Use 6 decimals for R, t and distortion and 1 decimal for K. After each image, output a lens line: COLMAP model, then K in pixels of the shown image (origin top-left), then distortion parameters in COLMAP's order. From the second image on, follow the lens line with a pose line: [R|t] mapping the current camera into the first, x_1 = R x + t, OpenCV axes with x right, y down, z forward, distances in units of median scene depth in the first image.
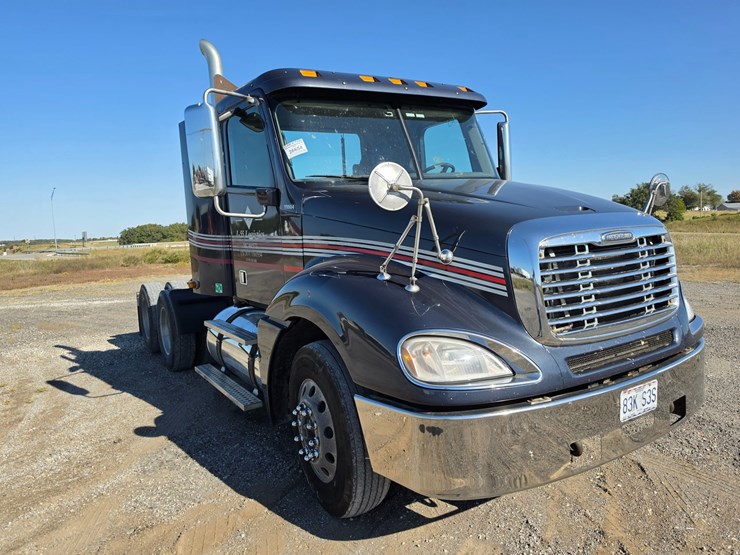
lens RADIAL K [[514.1, 0, 370.0], [0, 514.1, 277.5], [0, 0, 1]] dist [0.084624, -0.115727]
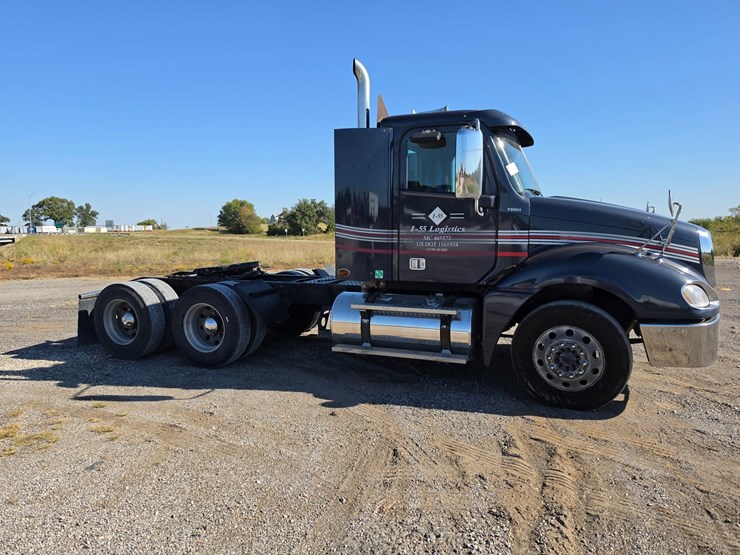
lens RADIAL K [[508.8, 0, 362.9], [0, 508.8, 273.9], [0, 0, 1]] dist [0.085273, -0.120106]
pose [[0.822185, -0.020060, 0.568867, -1.153051], [0.030943, 0.999476, -0.009478, 0.034550], [-0.568379, 0.025395, 0.822375, 0.078869]]
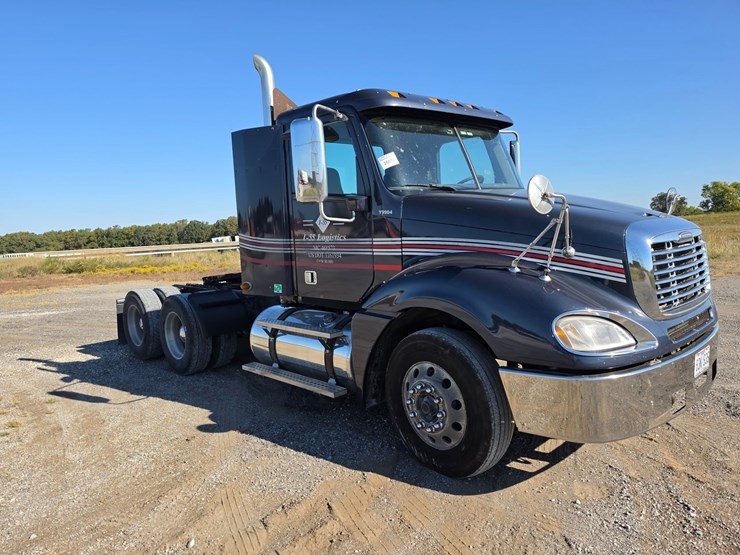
lens RADIAL K [[509.0, 0, 364.0], [0, 509.0, 281.1], [0, 0, 1]] dist [0.084587, -0.119623]
pose [[0.981728, -0.017633, 0.189468, -0.370512], [0.019122, 0.999799, -0.006032, 0.017494], [-0.189324, 0.009545, 0.981868, -0.073189]]
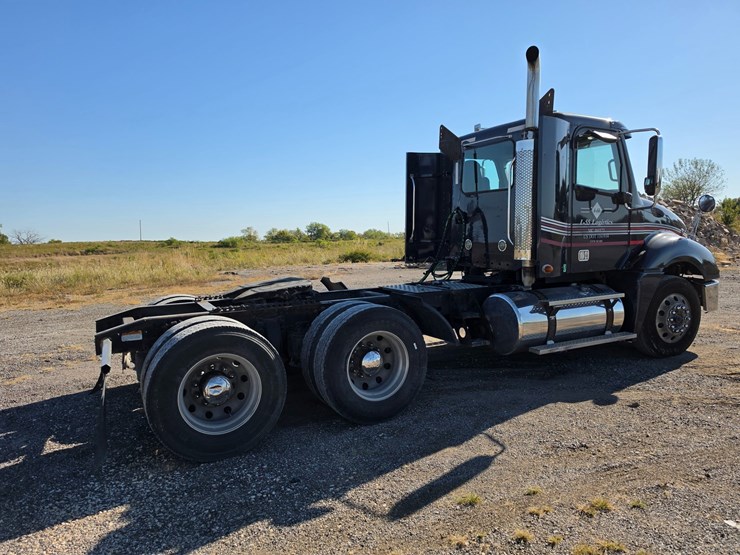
lens RADIAL K [[509.0, 0, 364.0], [0, 509.0, 281.1], [0, 0, 1]] dist [0.084587, -0.119623]
pose [[0.100527, -0.046704, 0.993838, -1.765230], [0.125613, 0.991500, 0.033888, -0.055094], [-0.986973, 0.121432, 0.105539, 1.563863]]
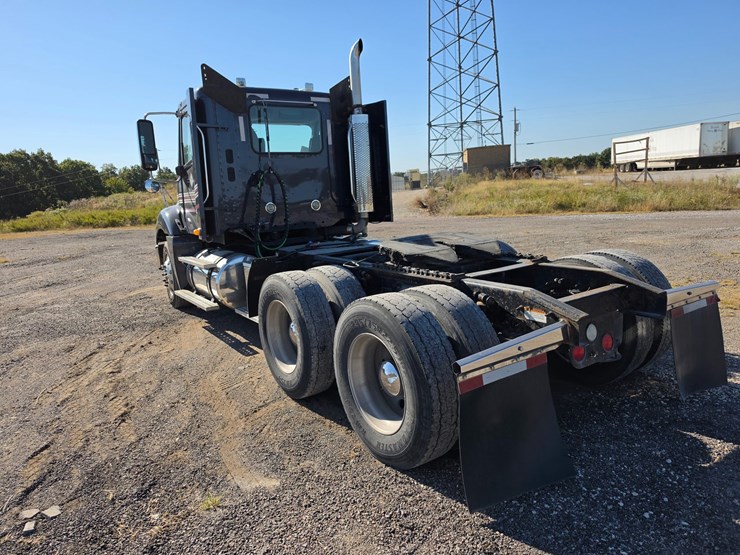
lens RADIAL K [[508.8, 0, 362.9], [0, 508.8, 273.9], [0, 0, 1]] dist [0.085273, -0.120106]
pose [[-0.993356, 0.114791, 0.008167, -0.317765], [0.112708, 0.956089, 0.270538, -0.277945], [0.023247, 0.269661, -0.962675, 2.992490]]
